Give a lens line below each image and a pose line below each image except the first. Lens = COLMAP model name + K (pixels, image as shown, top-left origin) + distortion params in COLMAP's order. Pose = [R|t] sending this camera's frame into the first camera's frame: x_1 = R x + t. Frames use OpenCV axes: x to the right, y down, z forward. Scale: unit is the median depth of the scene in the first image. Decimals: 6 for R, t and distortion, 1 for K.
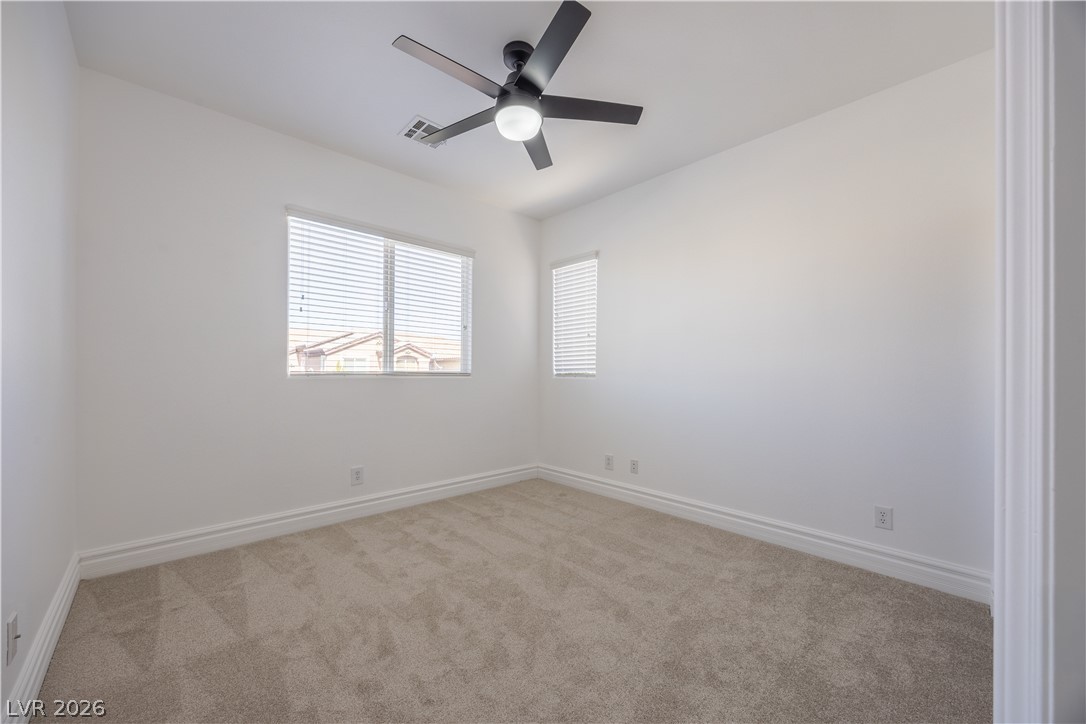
lens RADIAL K [[416.2, 0, 539.6], [0, 416.2, 366.7], [0, 0, 1]] dist [0.000152, -0.000383]
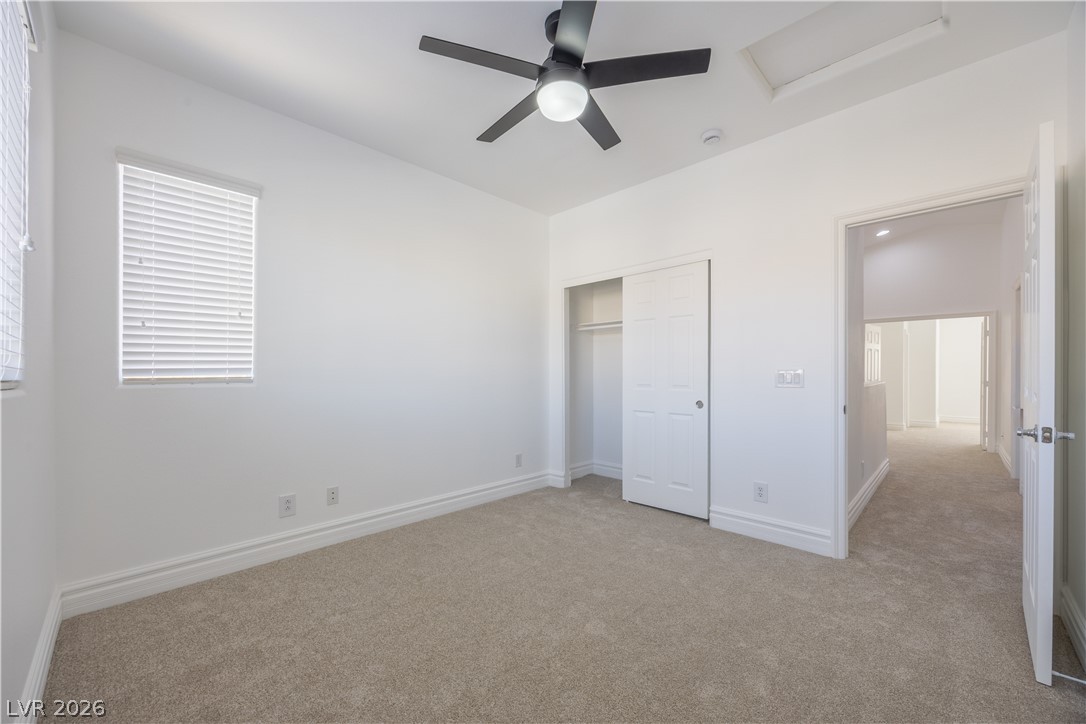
lens RADIAL K [[416.2, 0, 540.0], [0, 416.2, 371.4], [0, 0, 1]] dist [0.000152, -0.000383]
pose [[-0.035696, 0.001894, 0.999361, -0.514509], [-0.009593, 0.999951, -0.002238, 0.004885], [-0.999317, -0.009667, -0.035676, 0.586732]]
